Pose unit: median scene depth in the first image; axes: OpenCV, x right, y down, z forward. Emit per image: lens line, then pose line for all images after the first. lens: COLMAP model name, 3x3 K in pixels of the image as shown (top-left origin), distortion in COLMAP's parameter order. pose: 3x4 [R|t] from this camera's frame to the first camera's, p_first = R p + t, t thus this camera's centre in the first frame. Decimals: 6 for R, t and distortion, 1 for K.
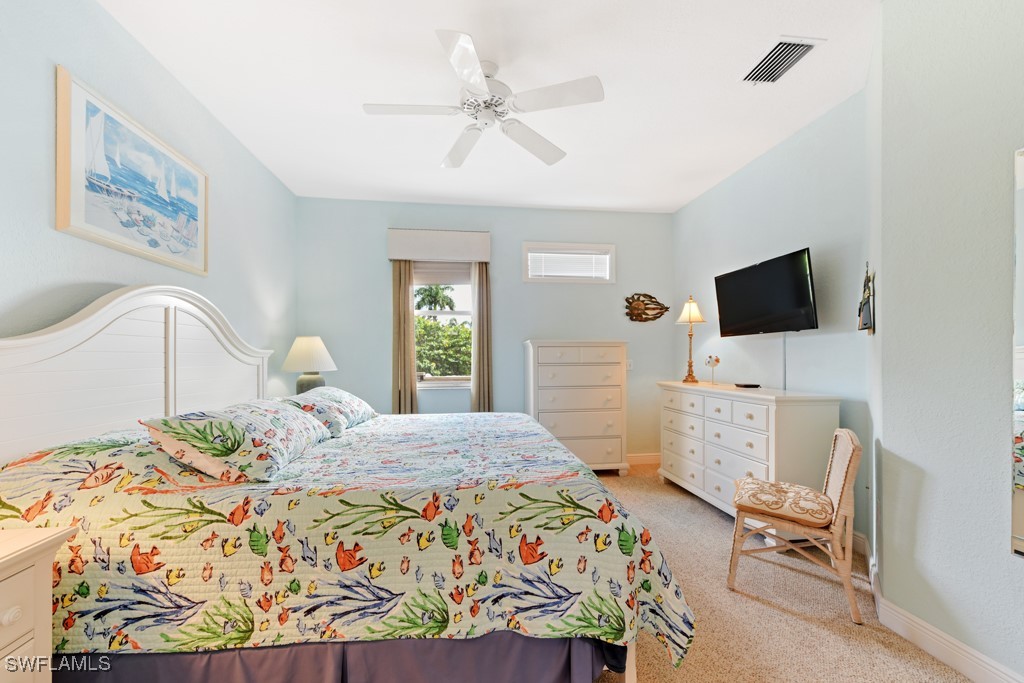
lens RADIAL K [[412.8, 0, 511.6], [0, 412.8, 355.3], [0, 0, 1]] dist [0.001992, 0.000259]
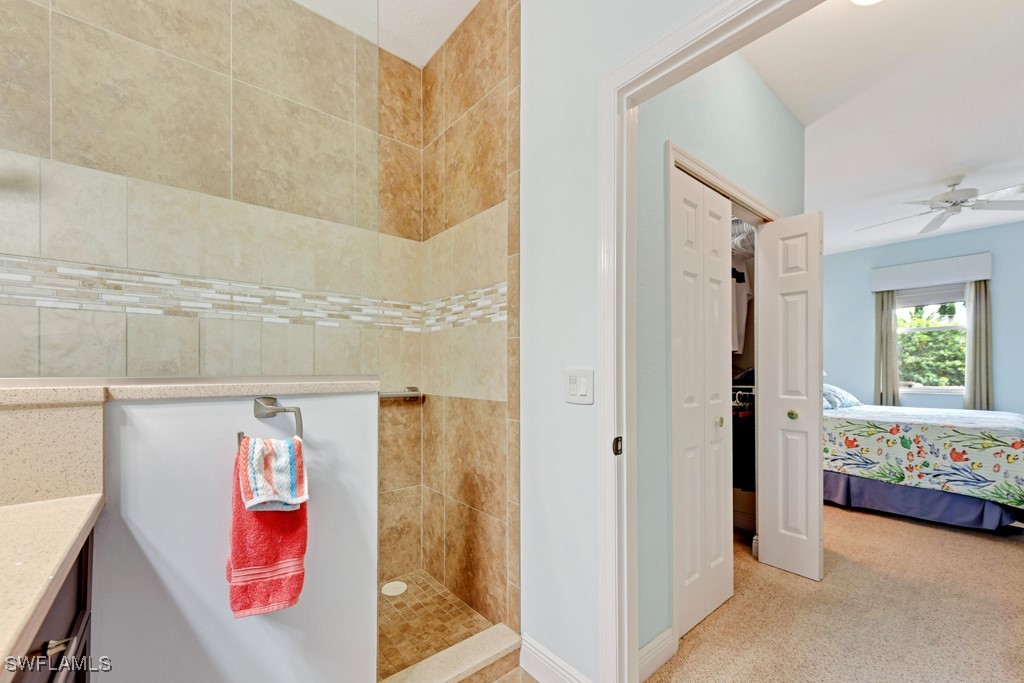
lens RADIAL K [[406.4, 0, 509.0], [0, 406.4, 369.5], [0, 0, 1]] dist [0.001010, 0.000164]
pose [[0.525760, 0.001335, -0.850632, 0.605959], [0.000800, 0.999998, 0.002064, 0.028234], [0.850633, -0.001766, 0.525757, -2.029859]]
